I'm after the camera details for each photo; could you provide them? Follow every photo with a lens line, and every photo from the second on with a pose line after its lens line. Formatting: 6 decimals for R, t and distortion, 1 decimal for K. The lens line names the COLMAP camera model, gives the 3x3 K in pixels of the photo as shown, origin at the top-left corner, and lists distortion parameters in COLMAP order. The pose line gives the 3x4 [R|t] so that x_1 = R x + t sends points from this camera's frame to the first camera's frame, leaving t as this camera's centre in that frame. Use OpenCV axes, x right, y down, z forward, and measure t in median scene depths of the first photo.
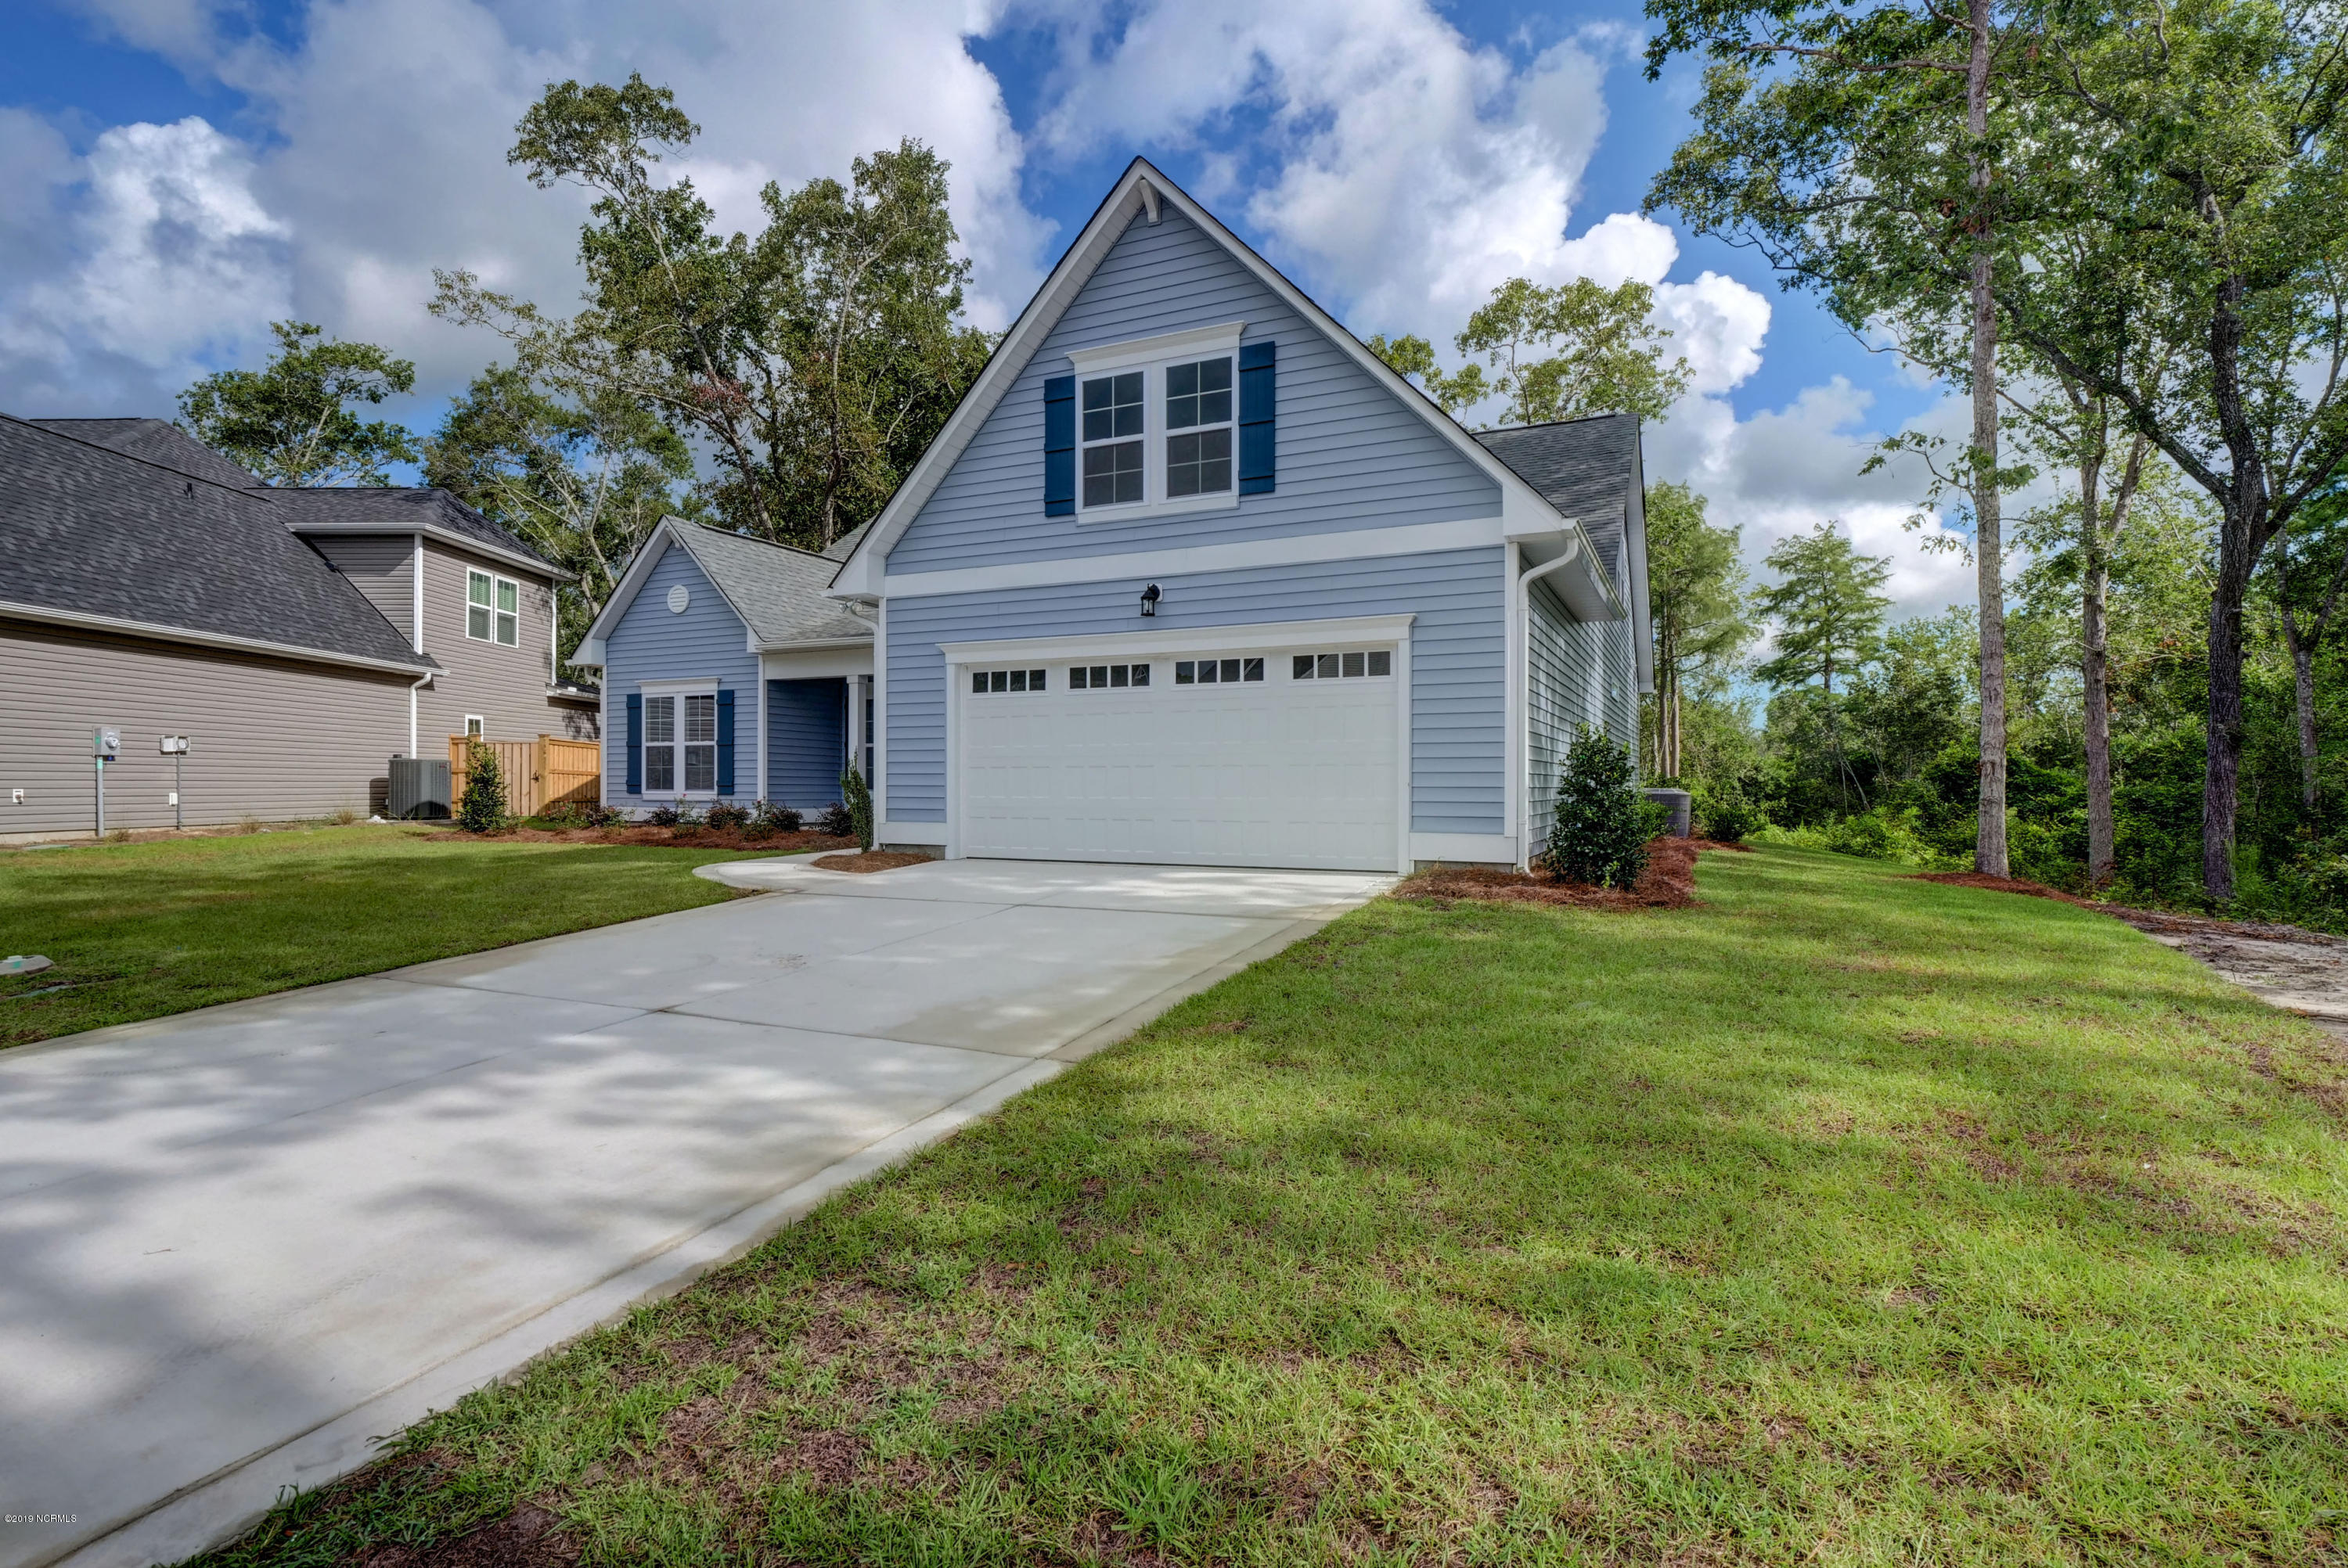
lens RADIAL K [[1139.5, 0, 1175.4], [0, 1139.5, 777.6], [0, 0, 1]] dist [-0.012702, -0.001707]
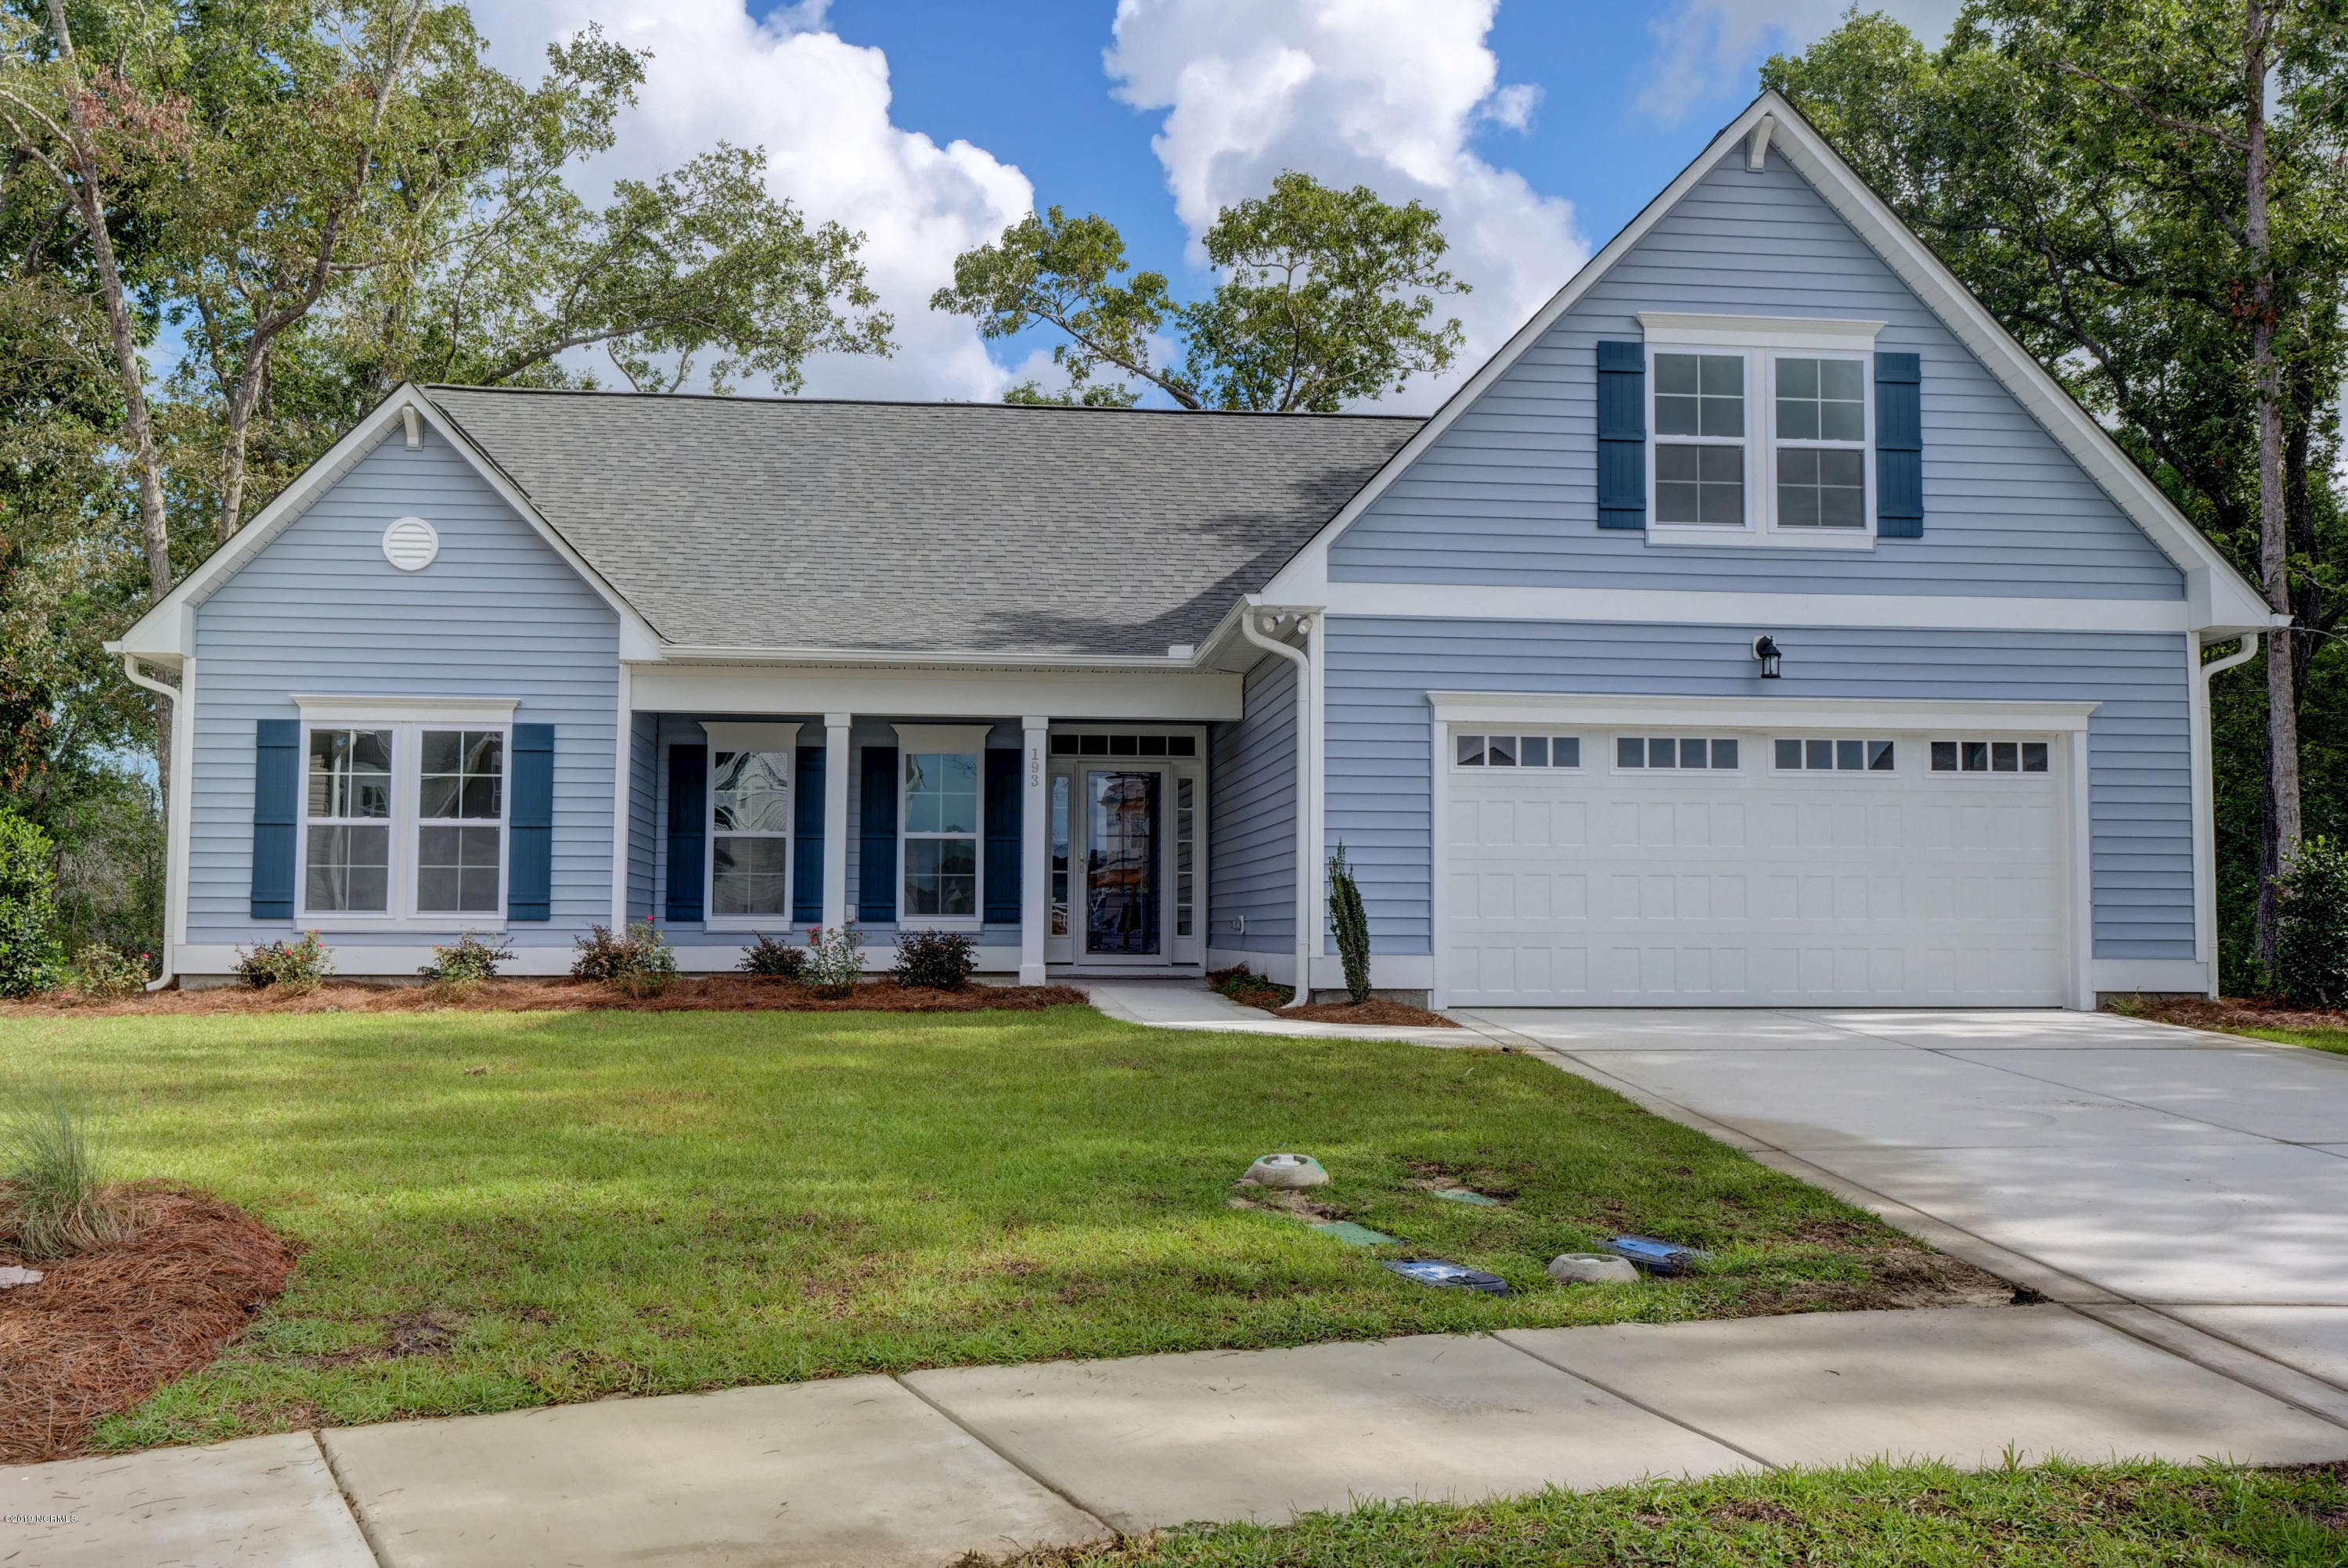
lens RADIAL K [[2049.1, 0, 1170.3], [0, 2049.1, 787.8], [0, 0, 1]] dist [0.010254, -0.001834]
pose [[0.852659, 0.039096, 0.521003, -1.045537], [-0.005508, 0.997814, -0.065861, 0.023057], [-0.522439, 0.053288, 0.851010, 0.046396]]
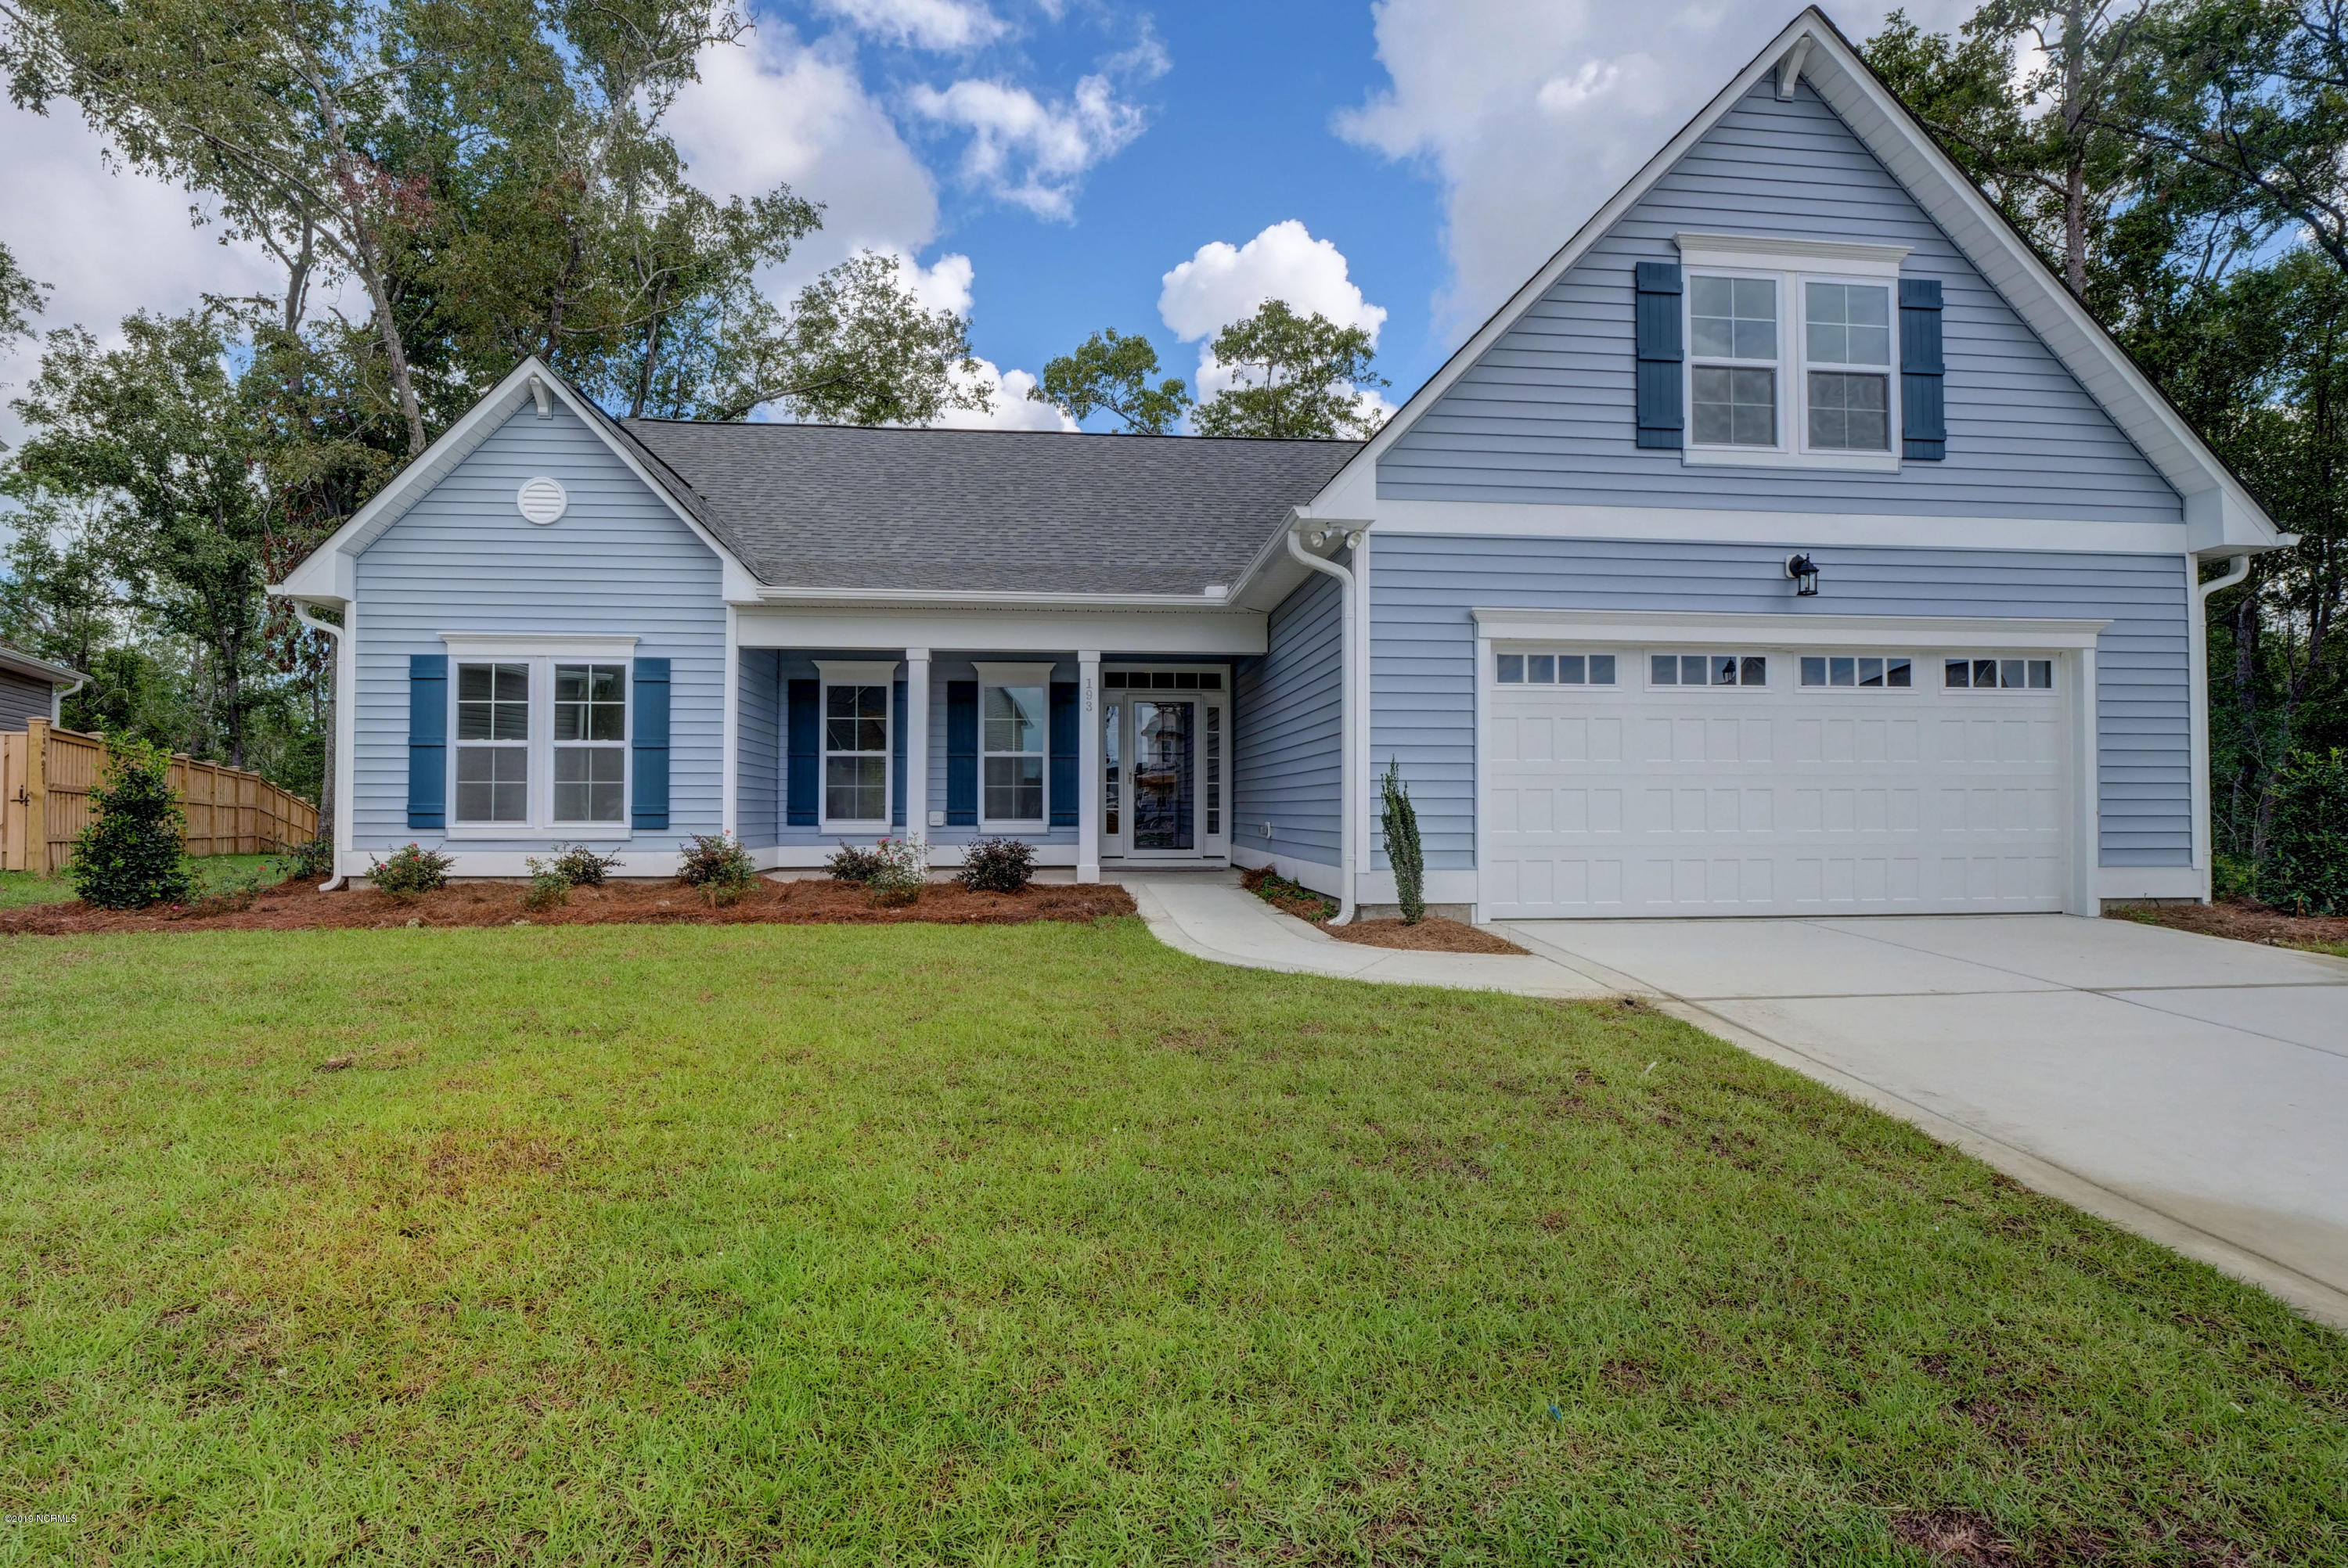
lens RADIAL K [[1139.5, 0, 1166.0], [0, 1139.5, 777.1], [0, 0, 1]] dist [-0.012702, -0.001707]
pose [[0.859348, 0.012943, 0.511228, -0.766327], [-0.001771, 0.999749, -0.022334, -0.000215], [-0.511389, 0.018288, 0.859155, 0.547373]]
